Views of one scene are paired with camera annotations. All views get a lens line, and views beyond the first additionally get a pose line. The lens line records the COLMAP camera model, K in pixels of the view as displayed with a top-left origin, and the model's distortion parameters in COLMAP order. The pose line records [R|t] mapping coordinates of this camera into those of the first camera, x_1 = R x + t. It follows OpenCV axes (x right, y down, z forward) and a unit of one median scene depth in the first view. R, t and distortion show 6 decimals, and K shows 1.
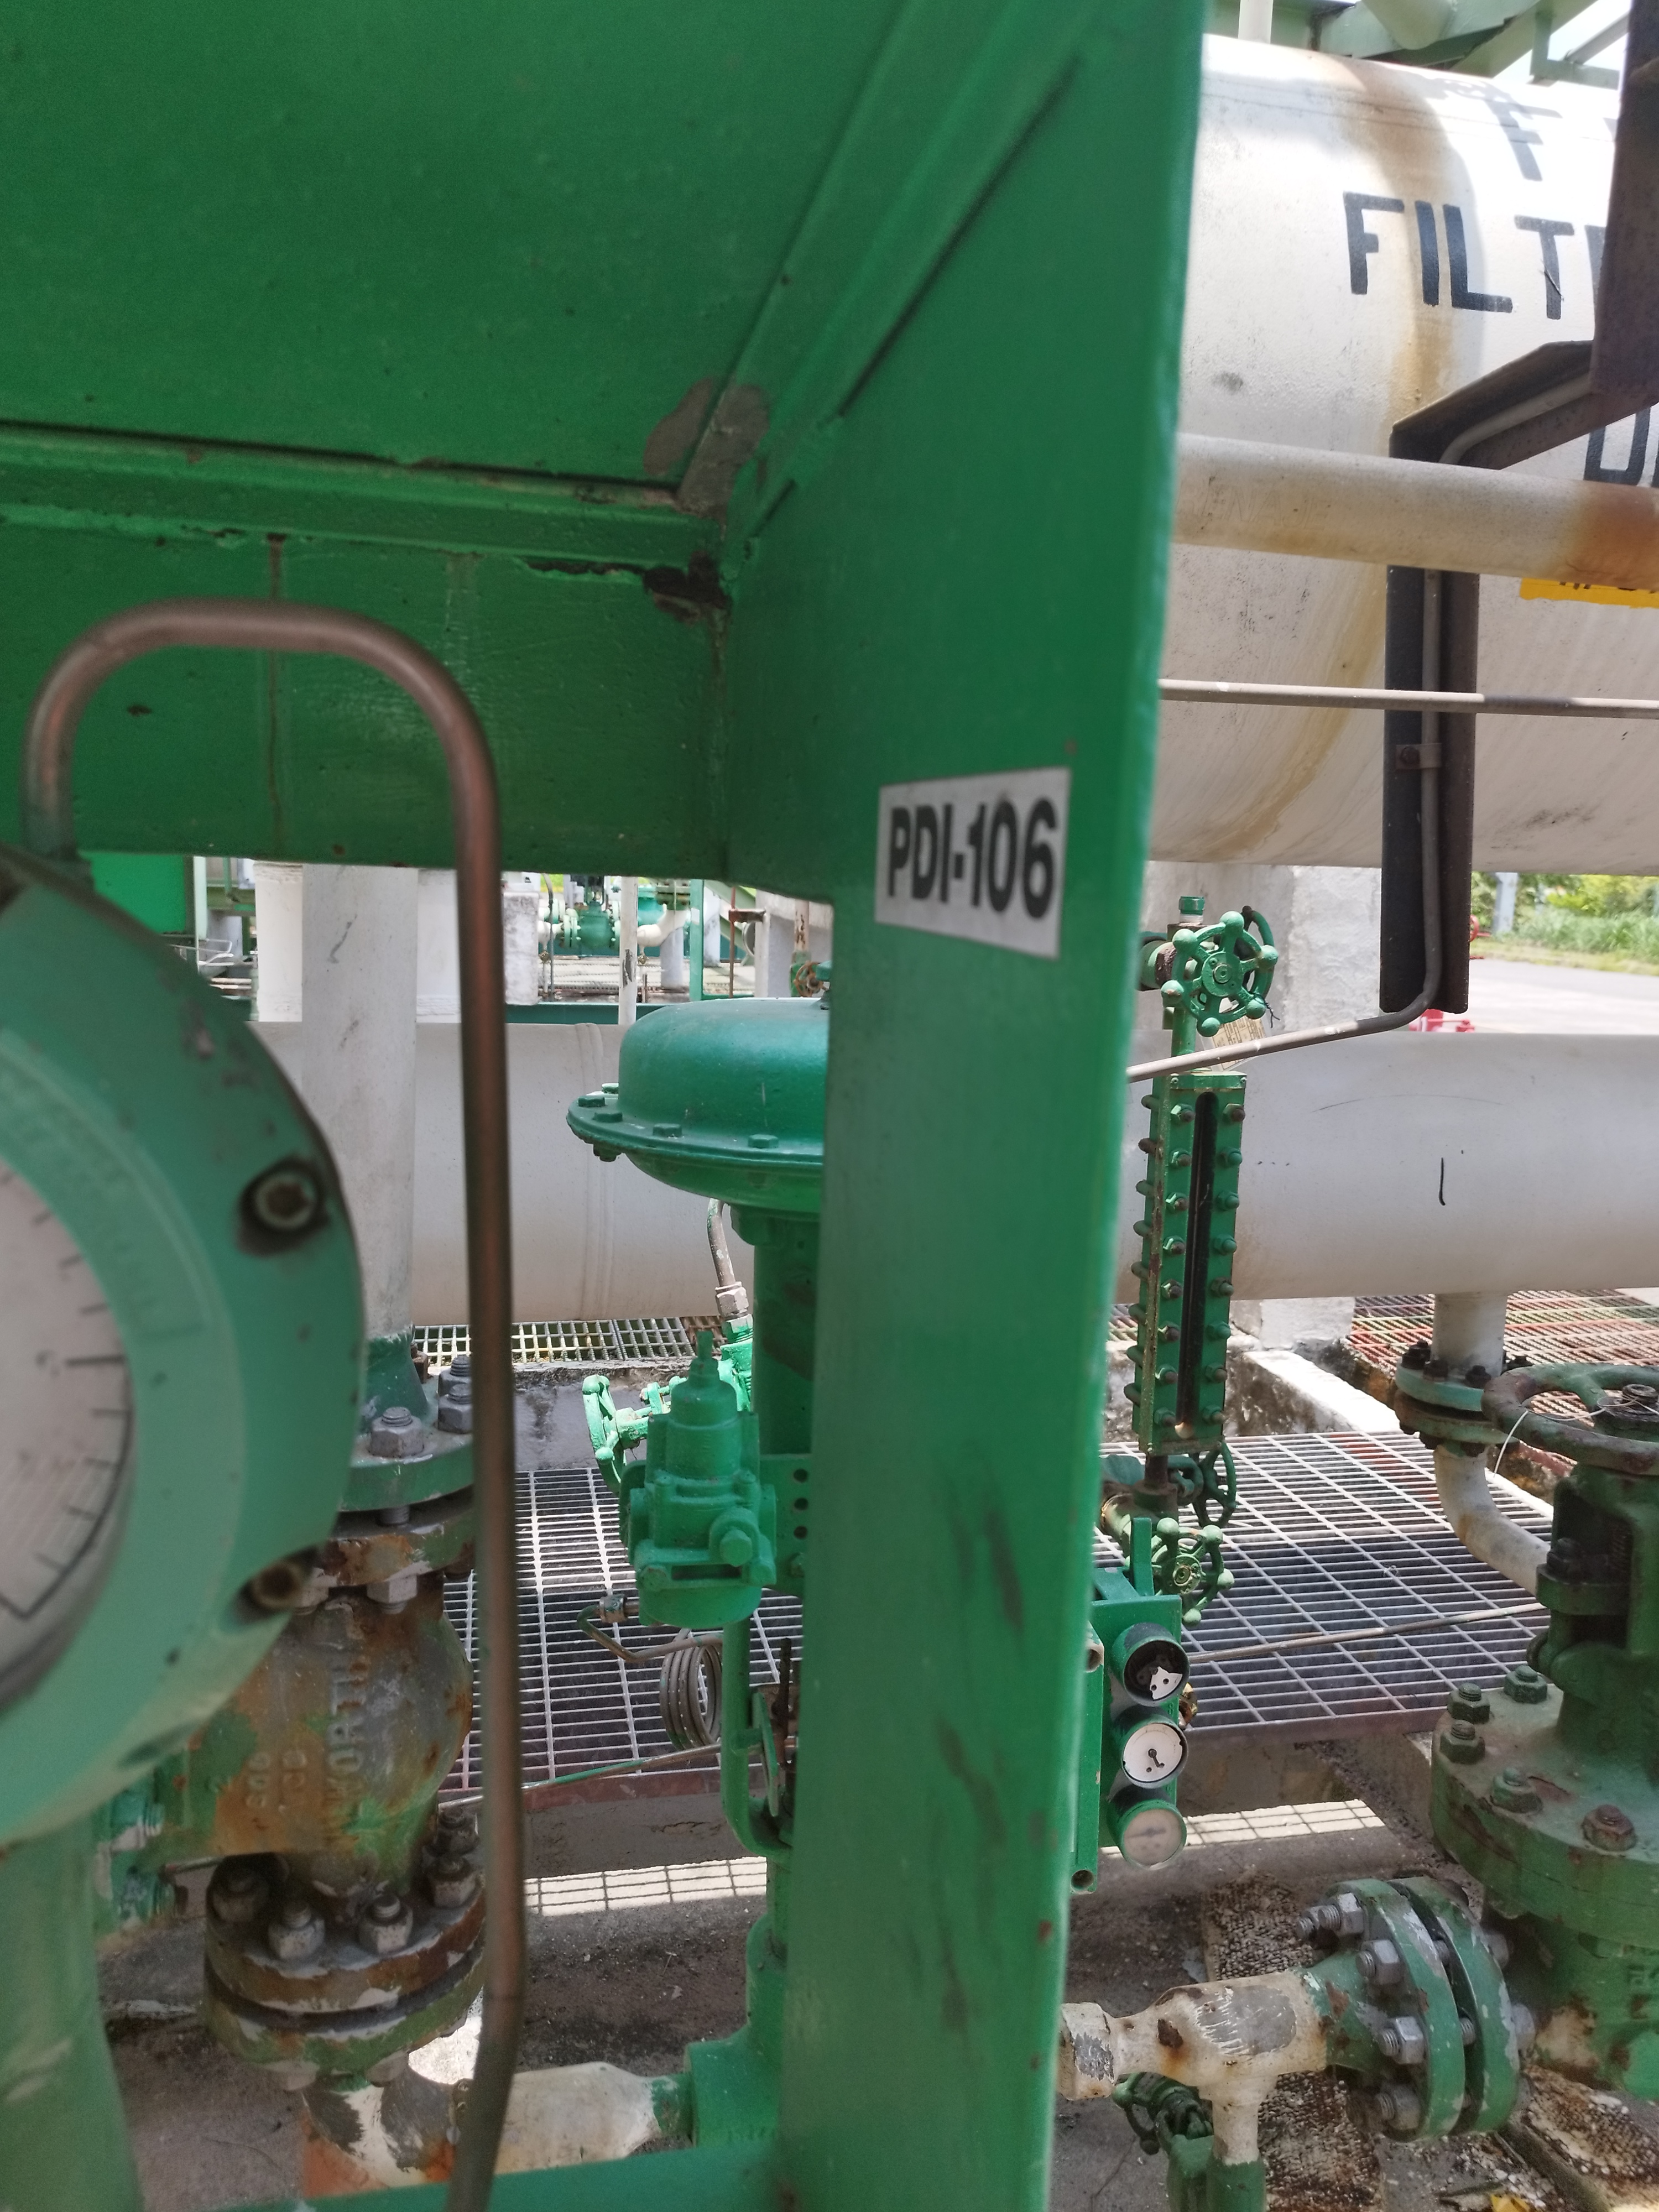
lens RADIAL K [[1621.5, 0, 802.4], [0, 1621.5, 1113.4], [0, 0, 1]] dist [0.026822, -0.026463]
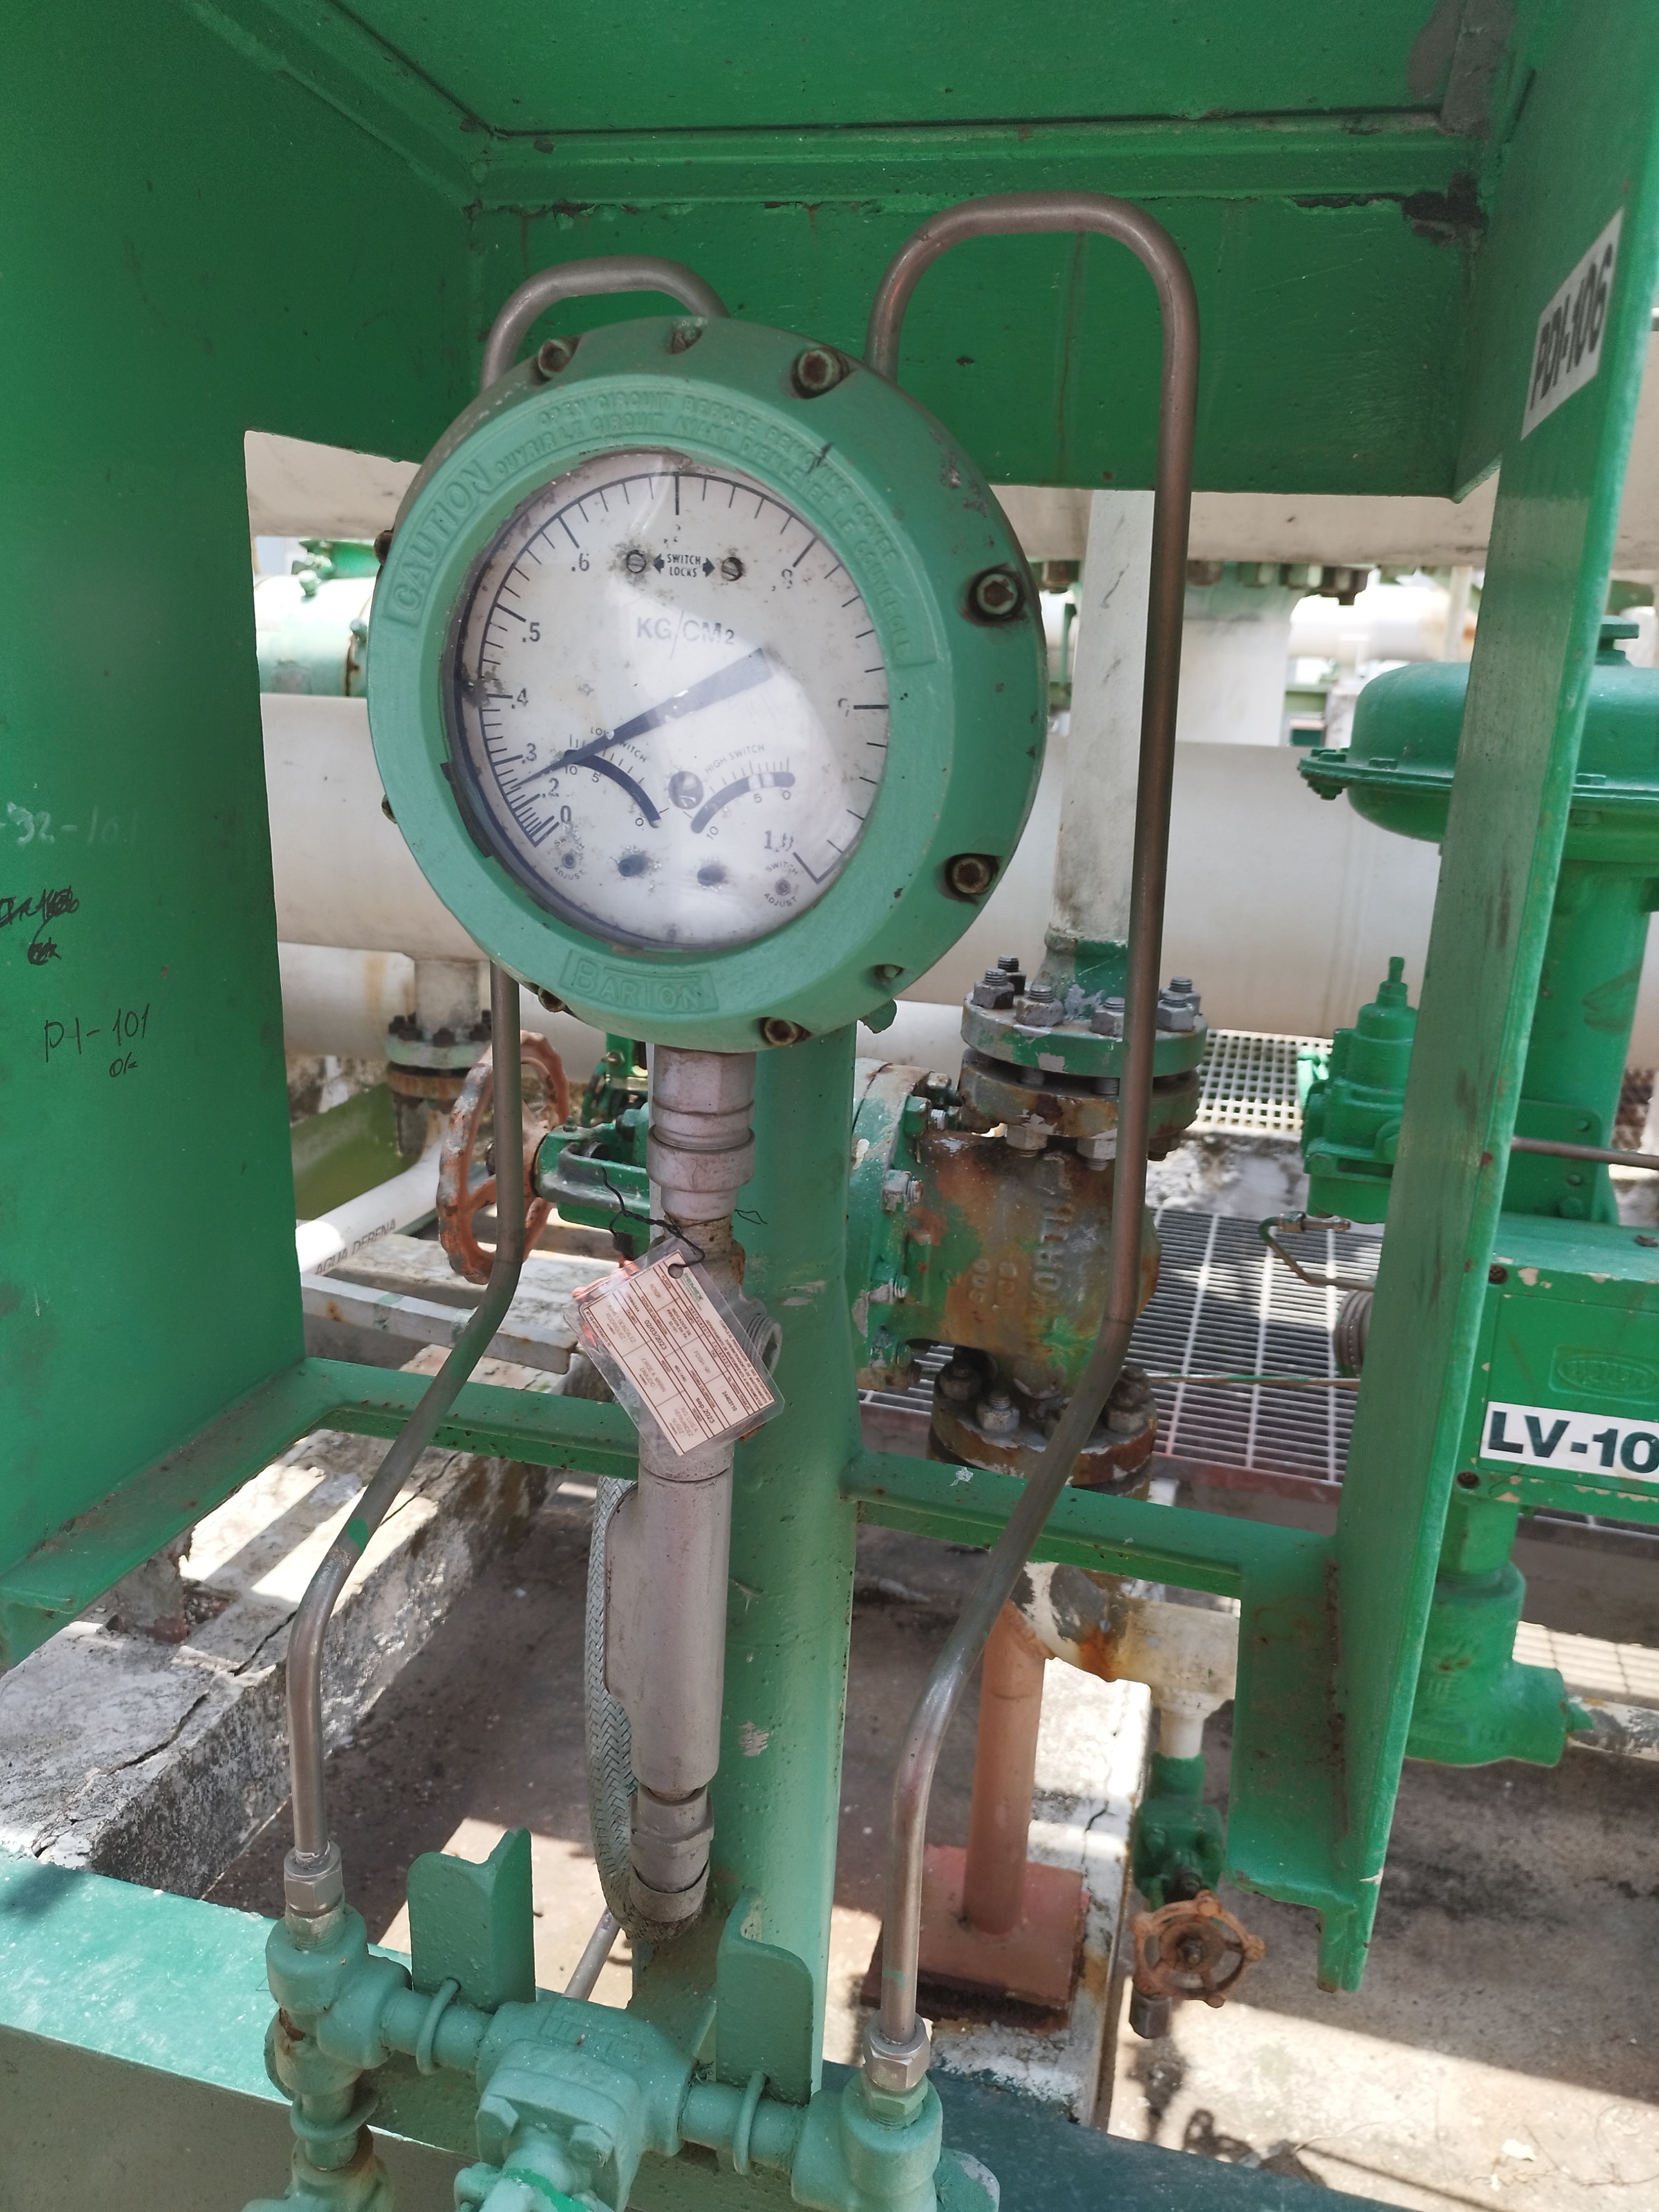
lens RADIAL K [[1621.5, 0, 802.4], [0, 1621.5, 1113.4], [0, 0, 1]] dist [0.026822, -0.026463]
pose [[0.879286, 0.132258, -0.457564, 0.103651], [-0.084292, 0.988720, 0.123806, 0.138588], [0.468777, -0.070292, 0.880516, -0.161066]]
